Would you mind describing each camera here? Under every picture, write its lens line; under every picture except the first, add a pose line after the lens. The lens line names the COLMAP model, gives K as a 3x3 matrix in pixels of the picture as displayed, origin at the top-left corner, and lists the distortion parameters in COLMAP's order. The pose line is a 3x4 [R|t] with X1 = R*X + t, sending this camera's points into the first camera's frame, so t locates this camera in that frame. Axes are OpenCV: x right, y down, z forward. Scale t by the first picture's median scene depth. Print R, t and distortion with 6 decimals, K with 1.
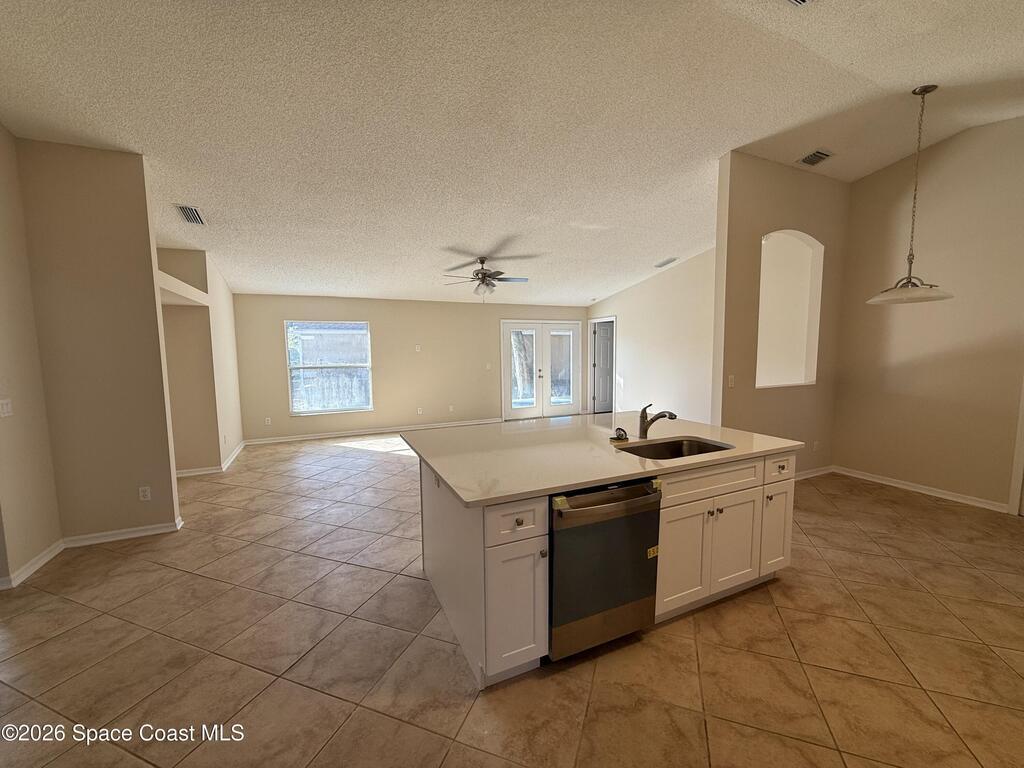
lens RADIAL K [[407.7, 0, 509.6], [0, 407.7, 387.4], [0, 0, 1]] dist [0.000348, 0.000632]
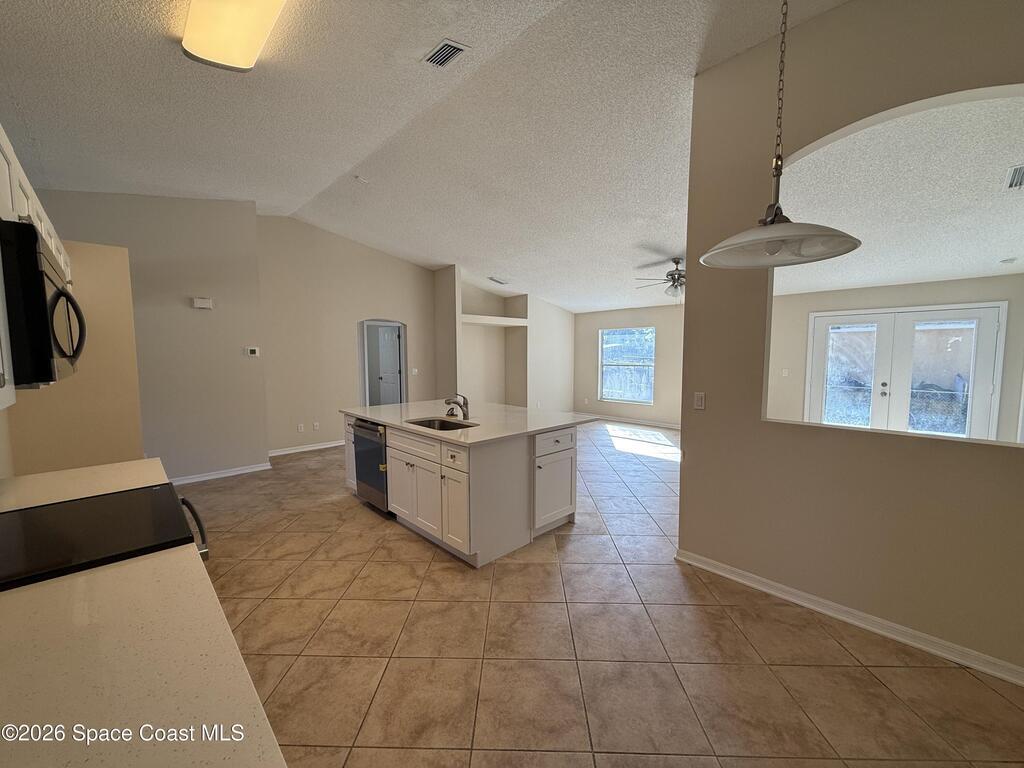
lens RADIAL K [[407.7, 0, 513.9], [0, 407.7, 387.1], [0, 0, 1]] dist [0.000348, 0.000632]
pose [[0.326412, 0.089363, -0.940994, 1.636617], [-0.090495, 0.993902, 0.062997, -0.080488], [0.940886, 0.064593, 0.332509, 0.701441]]
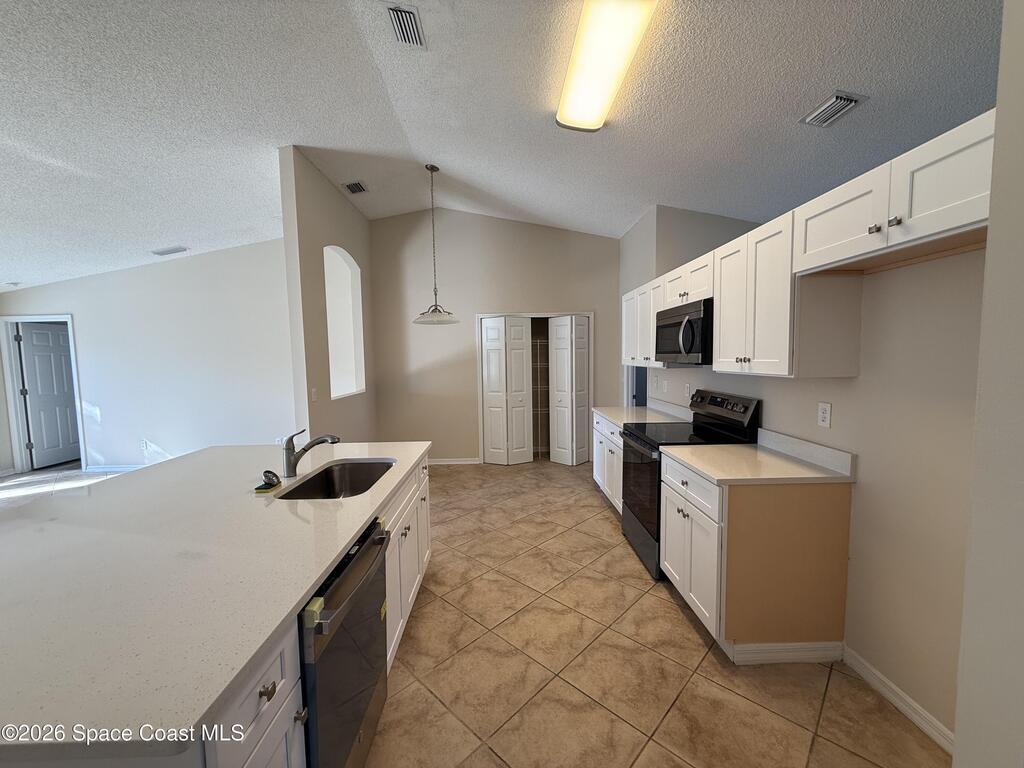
lens RADIAL K [[407.7, 0, 511.1], [0, 407.7, 387.0], [0, 0, 1]] dist [0.000348, 0.000632]
pose [[0.404325, -0.067158, 0.912146, -0.187173], [0.100697, 0.994506, 0.028586, -0.021340], [-0.909055, 0.080293, 0.408866, 0.310489]]
